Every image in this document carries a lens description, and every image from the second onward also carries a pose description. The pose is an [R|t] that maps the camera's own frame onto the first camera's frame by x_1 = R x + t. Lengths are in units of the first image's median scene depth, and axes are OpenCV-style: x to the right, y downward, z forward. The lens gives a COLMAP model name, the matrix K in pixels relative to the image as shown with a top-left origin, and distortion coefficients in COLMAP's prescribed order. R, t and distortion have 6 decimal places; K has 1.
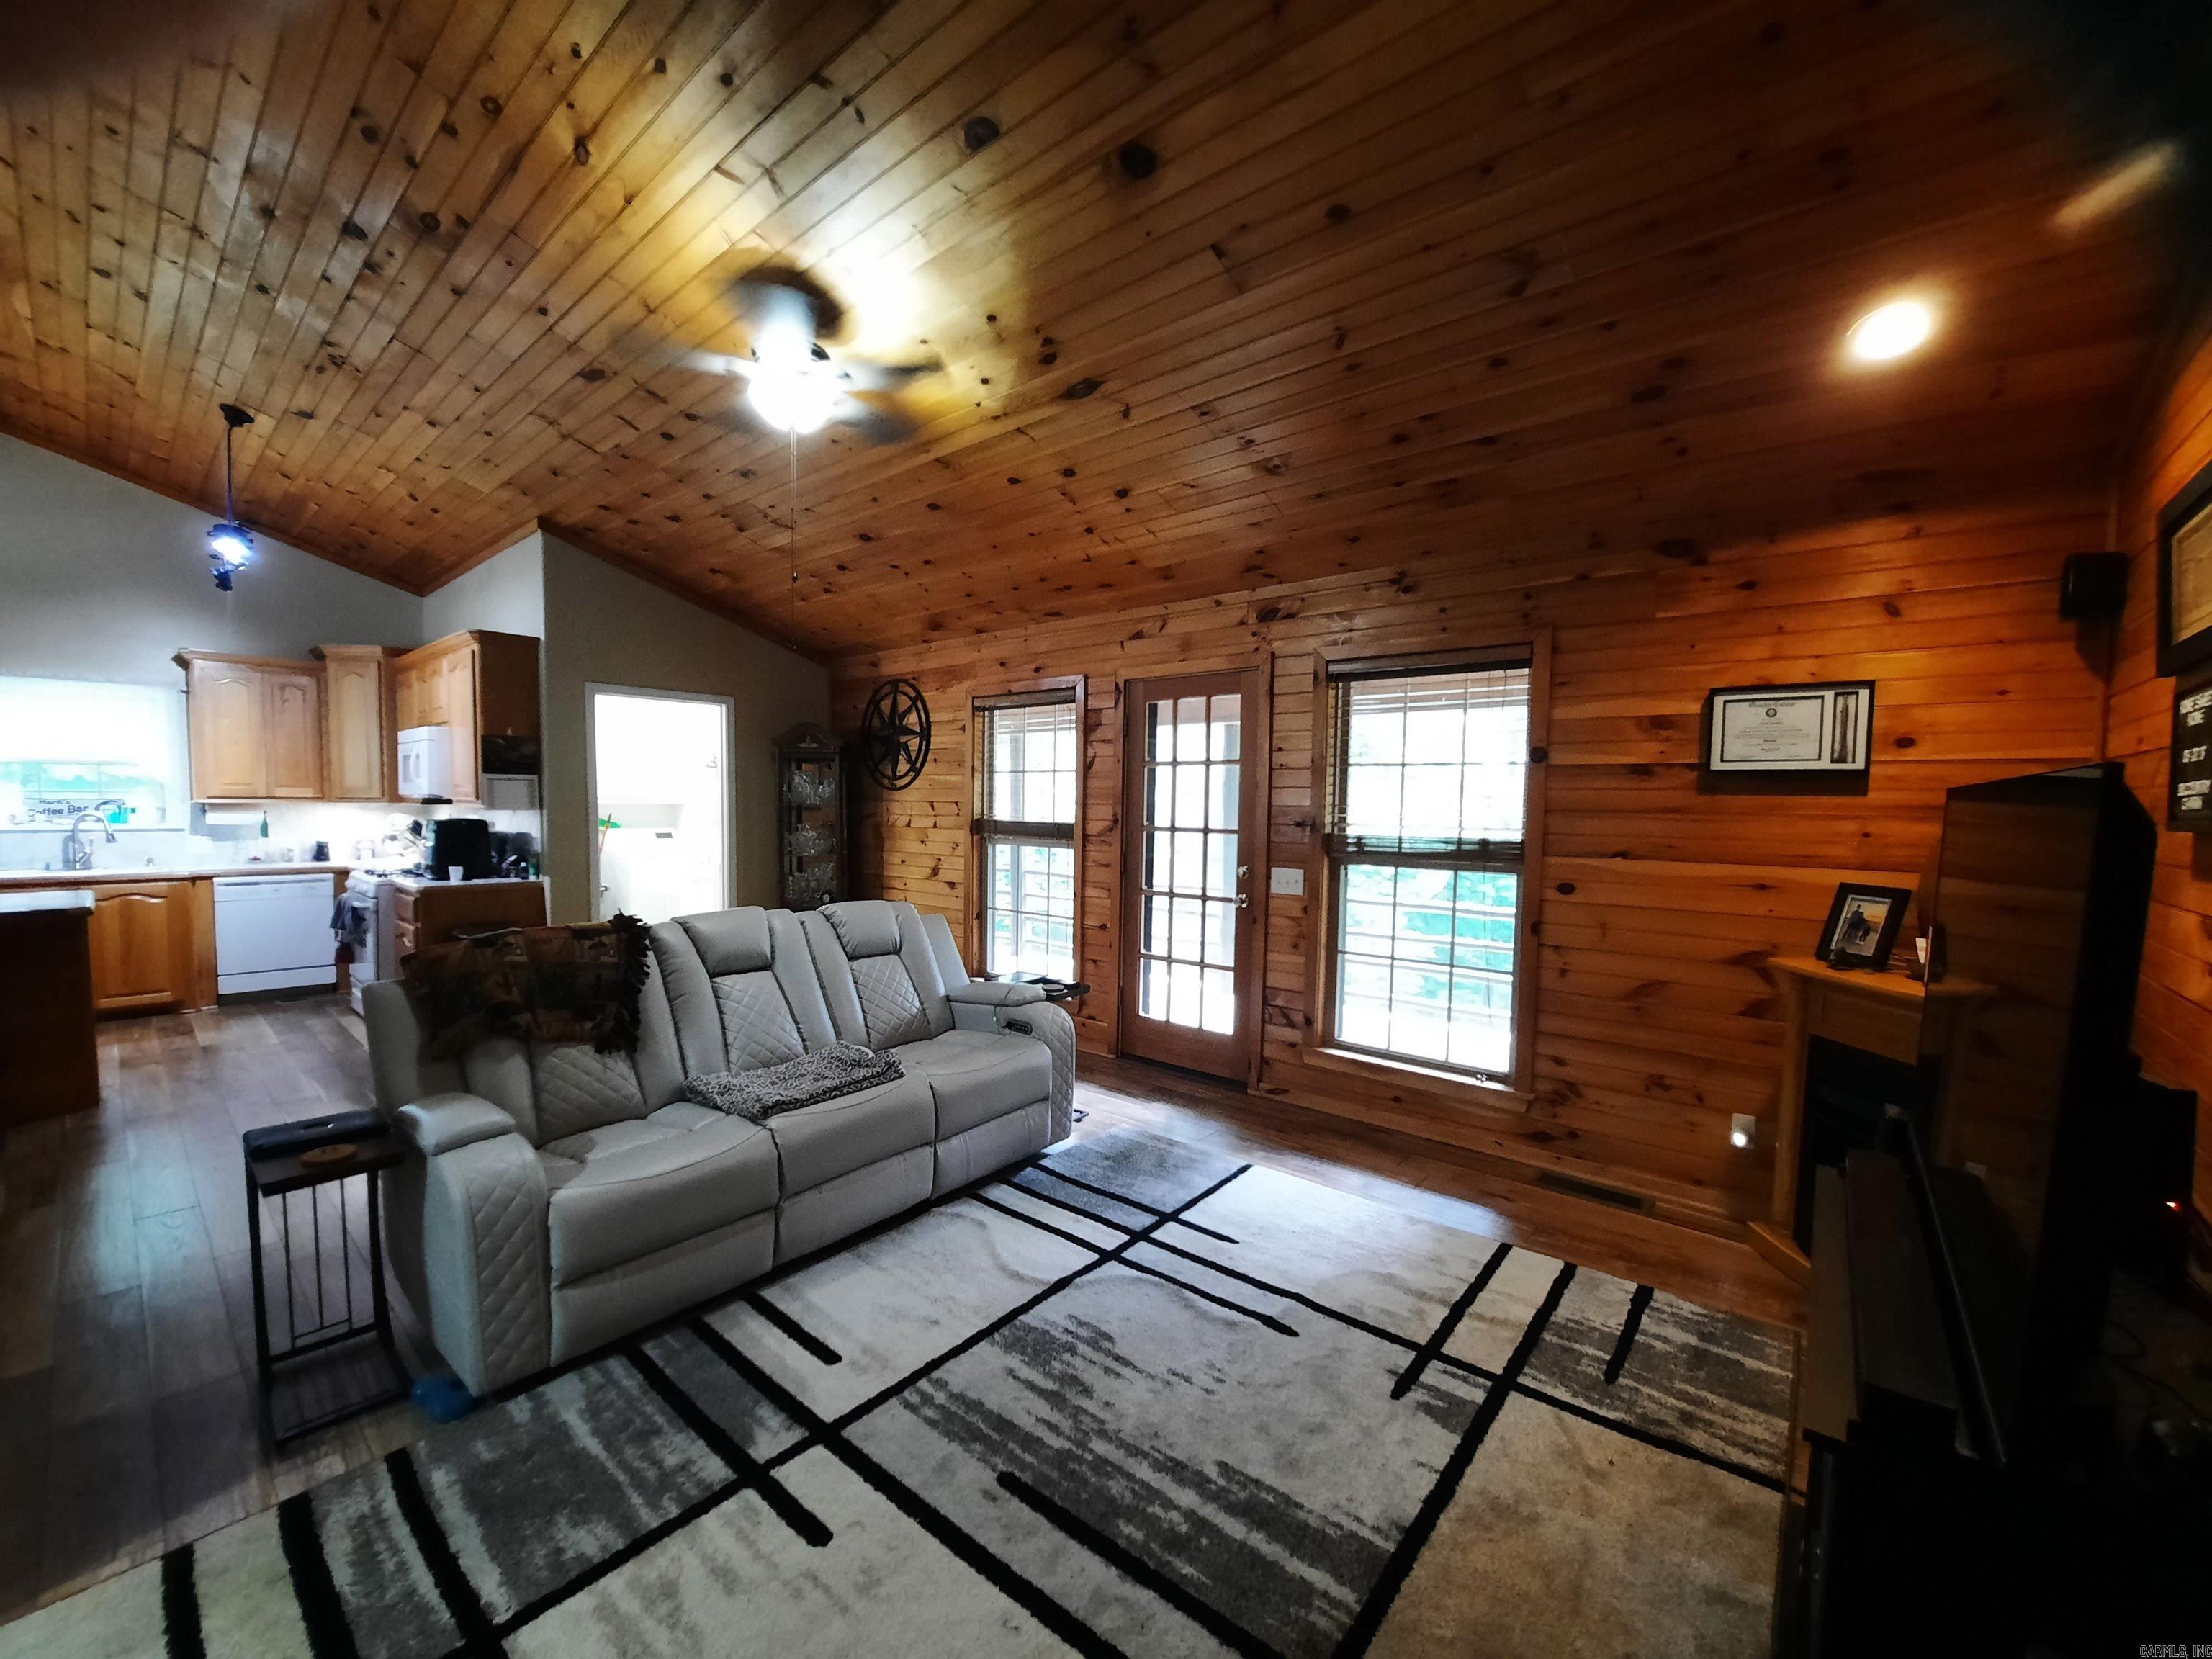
lens RADIAL K [[863.2, 0, 1073.4], [0, 863.2, 858.7], [0, 0, 1]] dist [-0.020621, 0.001533]
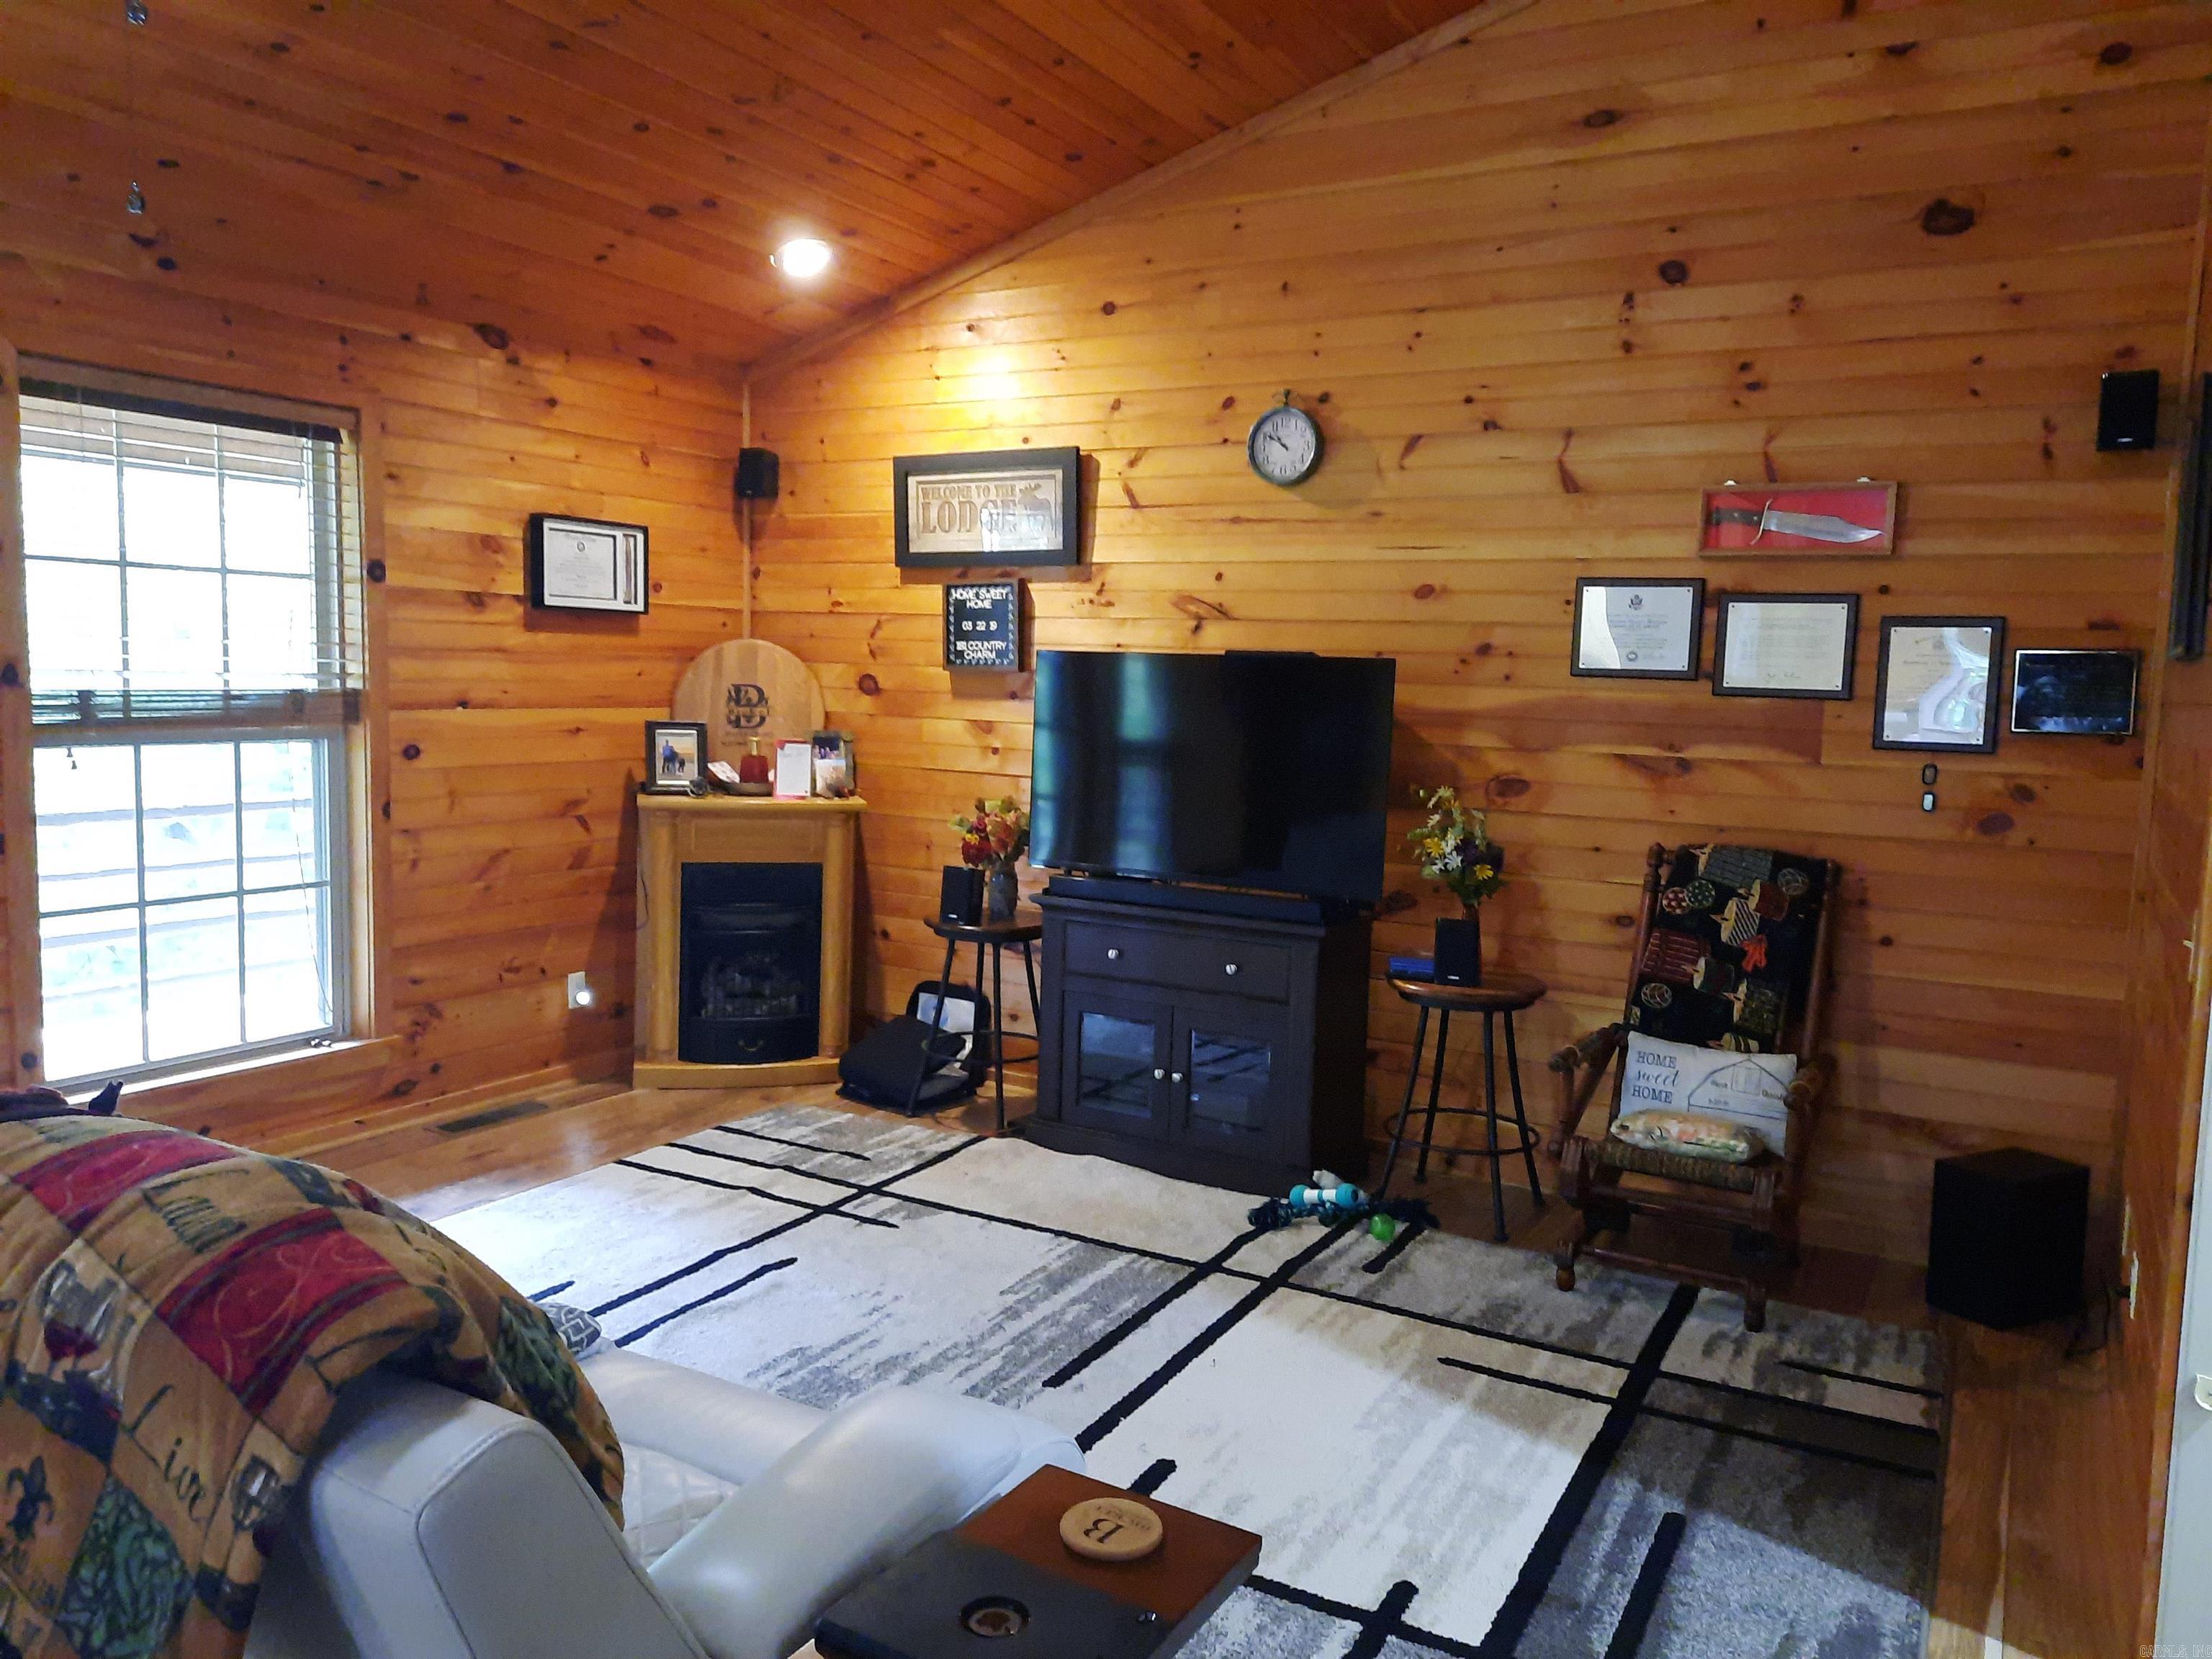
lens RADIAL K [[1615.4, 0, 1111.3], [0, 1615.4, 826.0], [0, 0, 1]] dist [0.054547, -0.049478]
pose [[-0.186699, -0.116918, 0.975435, -1.074649], [0.033190, 0.991576, 0.125205, -0.067548], [-0.981856, 0.055750, -0.181245, 0.742148]]
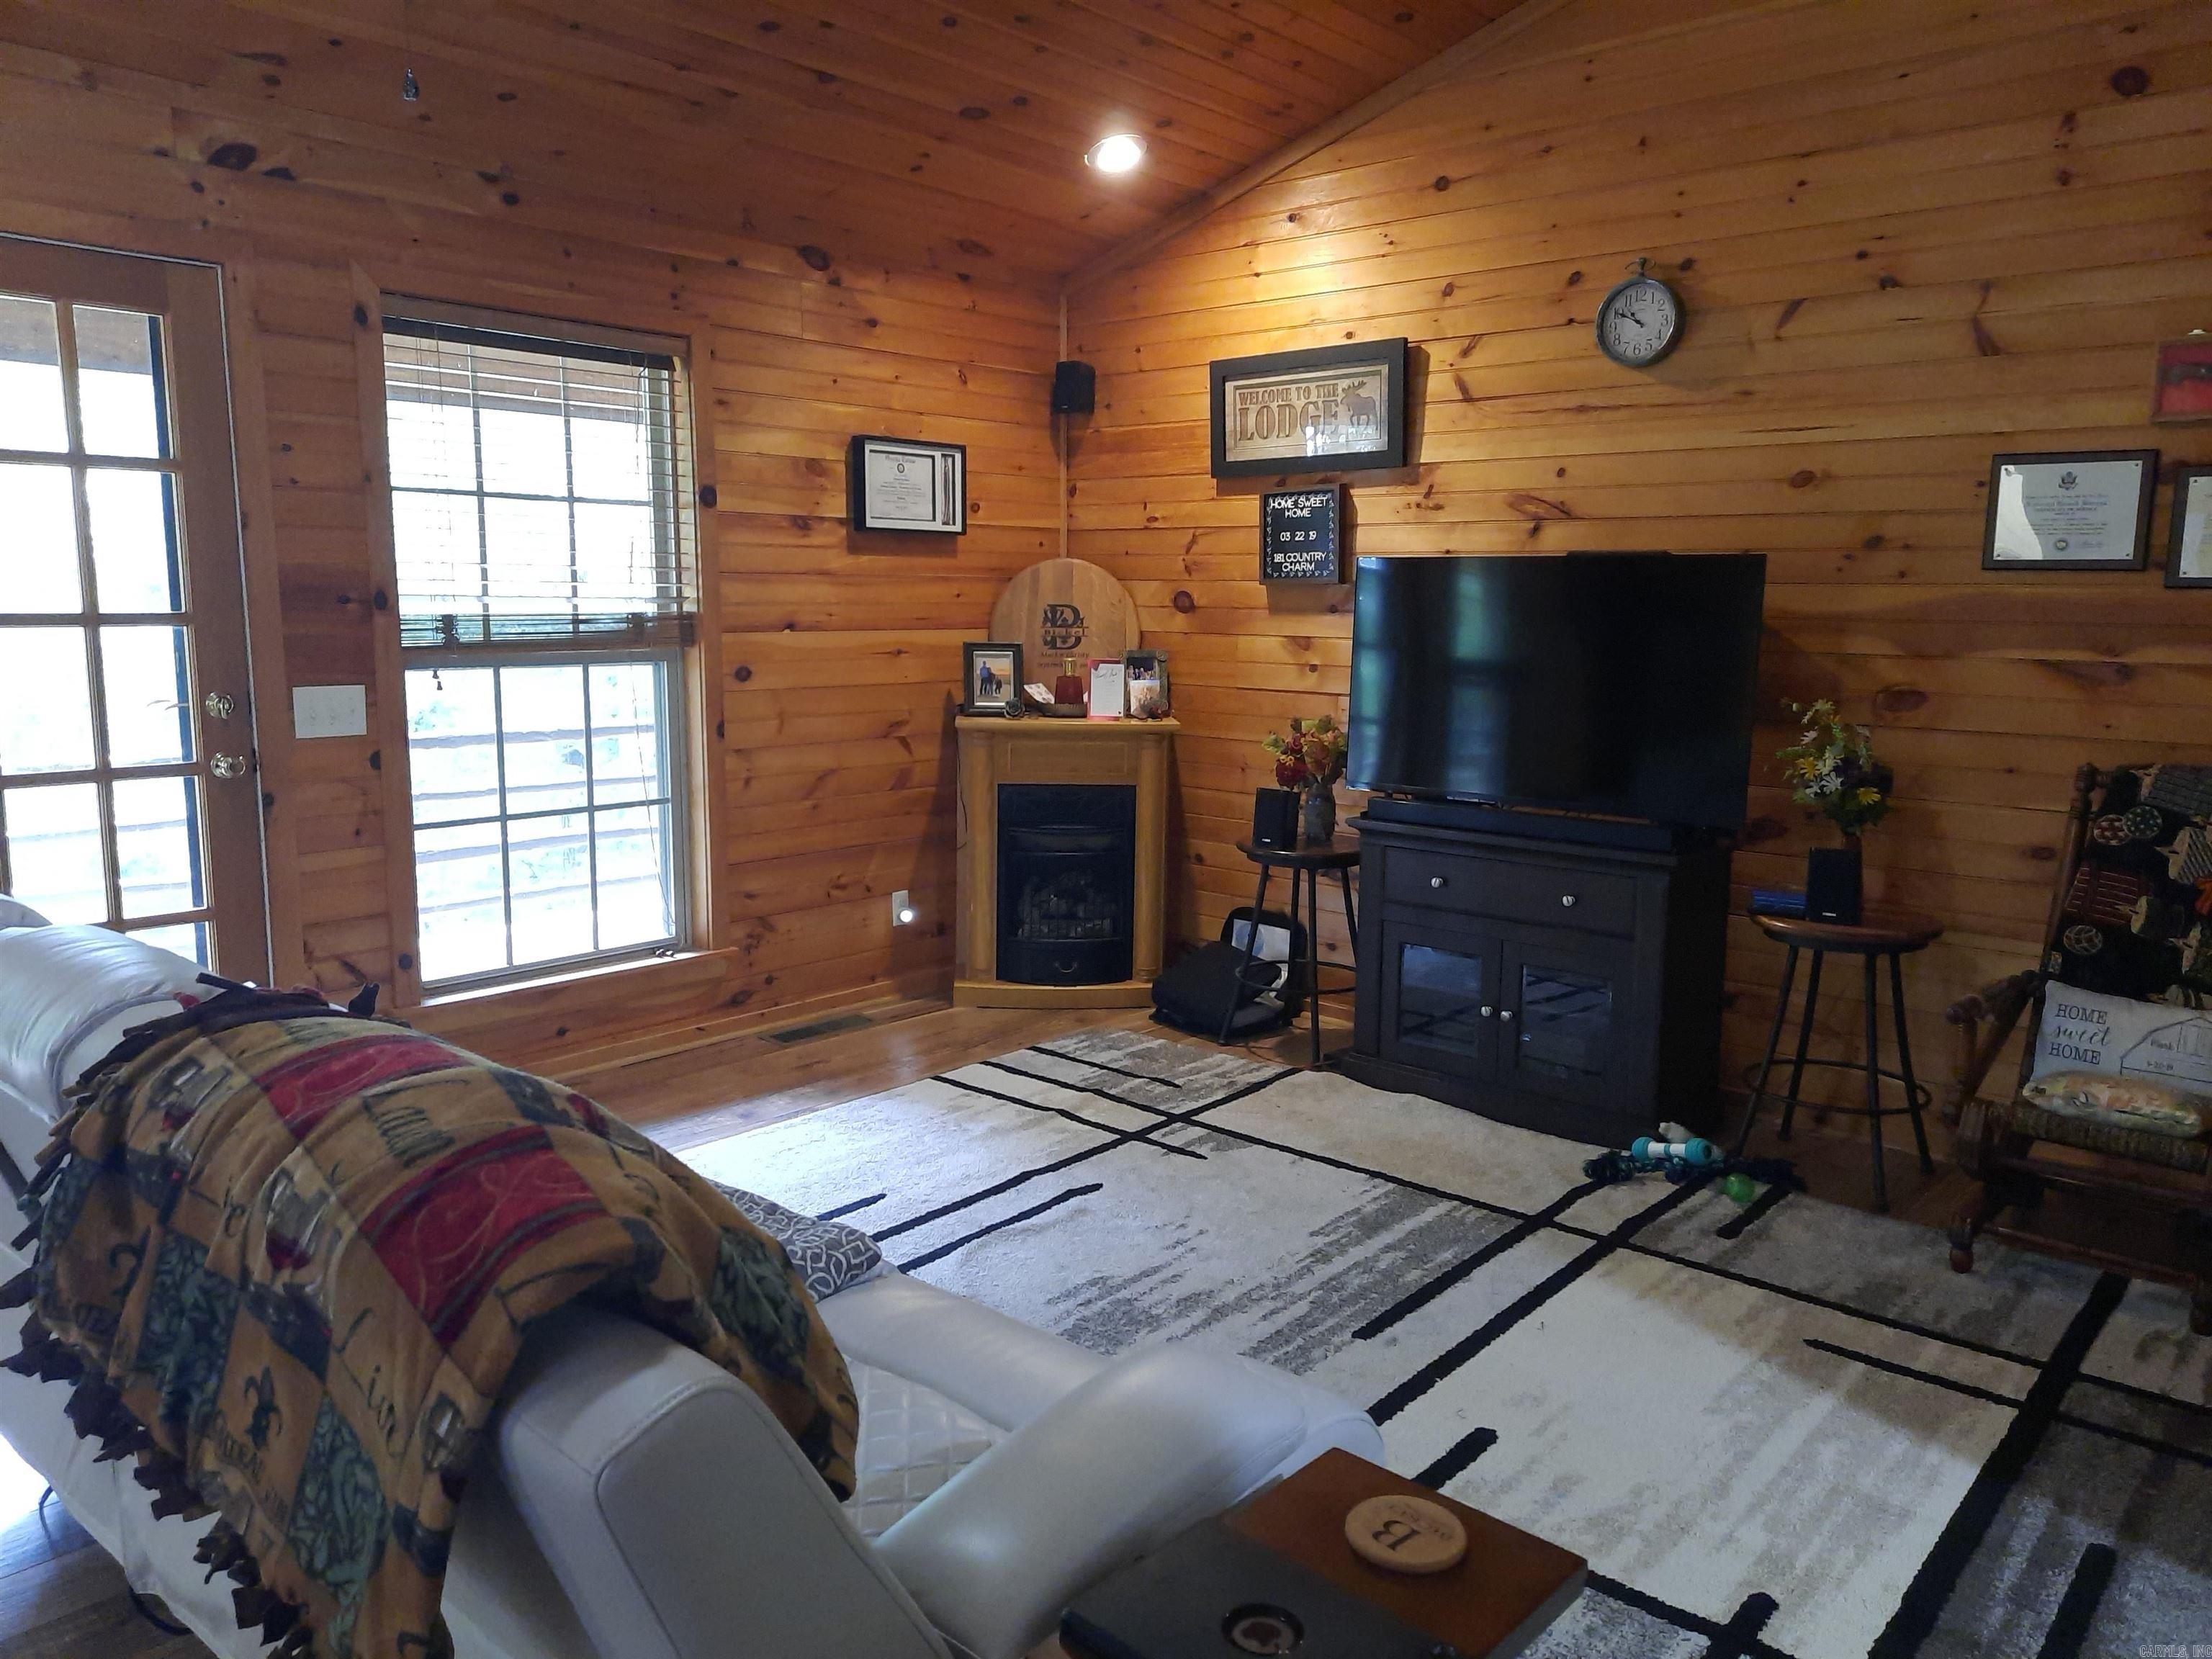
lens RADIAL K [[1615.4, 0, 1106.1], [0, 1615.4, 824.8], [0, 0, 1]] dist [0.054547, -0.049478]
pose [[0.017972, -0.159224, 0.987079, -1.009749], [0.057565, 0.985766, 0.157964, -0.048911], [-0.998180, 0.053983, 0.026882, 0.720870]]
